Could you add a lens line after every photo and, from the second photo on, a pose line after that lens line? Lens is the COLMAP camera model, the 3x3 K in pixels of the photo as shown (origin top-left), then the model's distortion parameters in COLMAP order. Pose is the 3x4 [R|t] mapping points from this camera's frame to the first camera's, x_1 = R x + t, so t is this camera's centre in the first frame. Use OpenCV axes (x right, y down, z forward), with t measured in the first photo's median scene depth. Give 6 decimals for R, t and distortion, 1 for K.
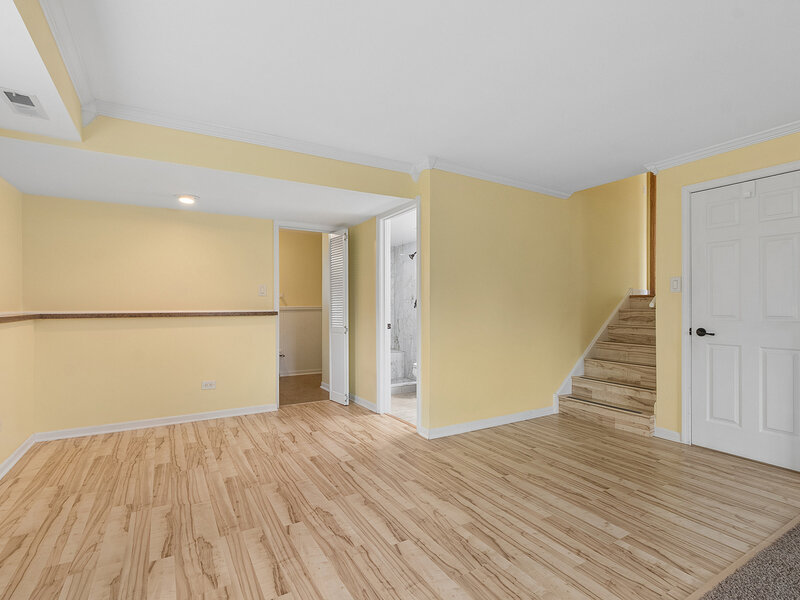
lens RADIAL K [[407.5, 0, 415.9], [0, 407.5, 303.7], [0, 0, 1]] dist [-0.004344, -0.000362]
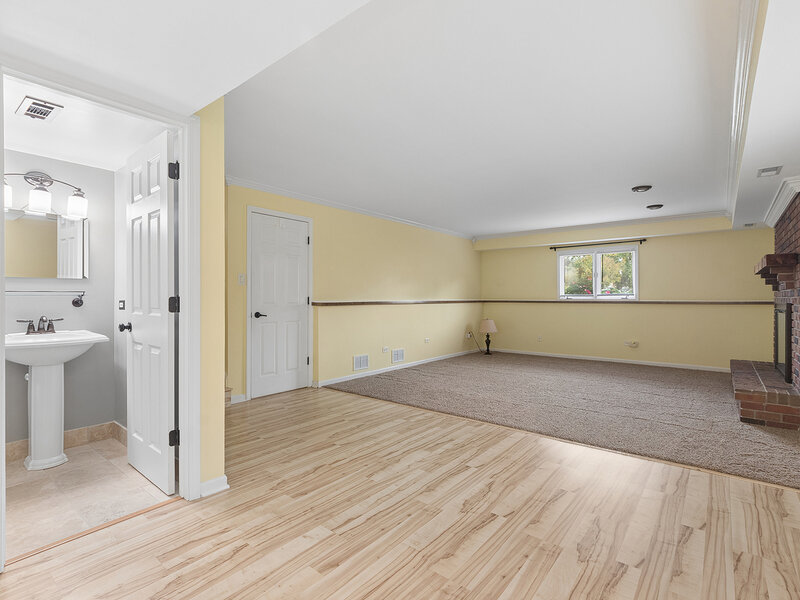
lens RADIAL K [[407.5, 0, 384.4], [0, 407.5, 294.3], [0, 0, 1]] dist [-0.004344, -0.000362]
pose [[-0.316788, 0.008000, 0.948462, -0.958202], [-0.007792, 0.999909, -0.011036, 0.015522], [-0.948464, -0.010887, -0.316697, 1.313338]]
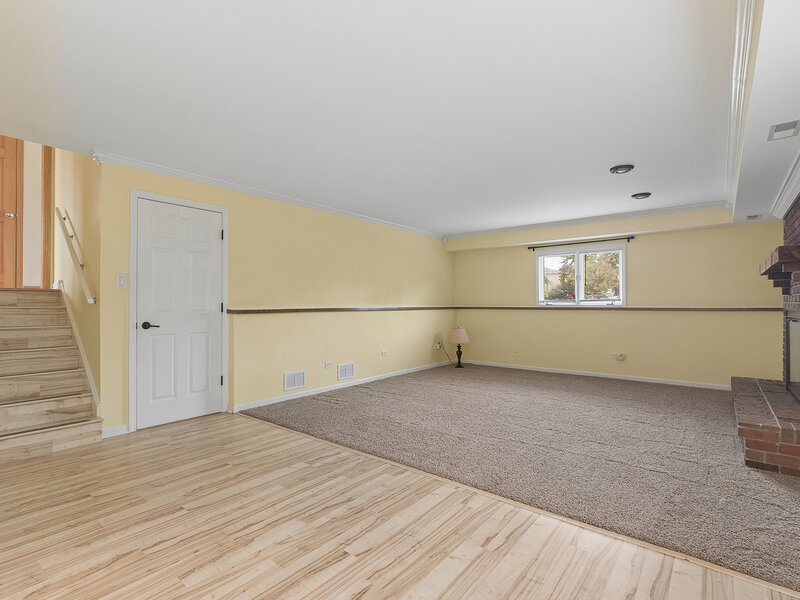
lens RADIAL K [[407.5, 0, 385.7], [0, 407.5, 300.1], [0, 0, 1]] dist [-0.004344, -0.000362]
pose [[-0.319827, 0.010207, 0.947421, -0.724365], [-0.005910, 0.999901, -0.012768, 0.013860], [-0.947457, -0.009683, -0.319735, 0.935949]]
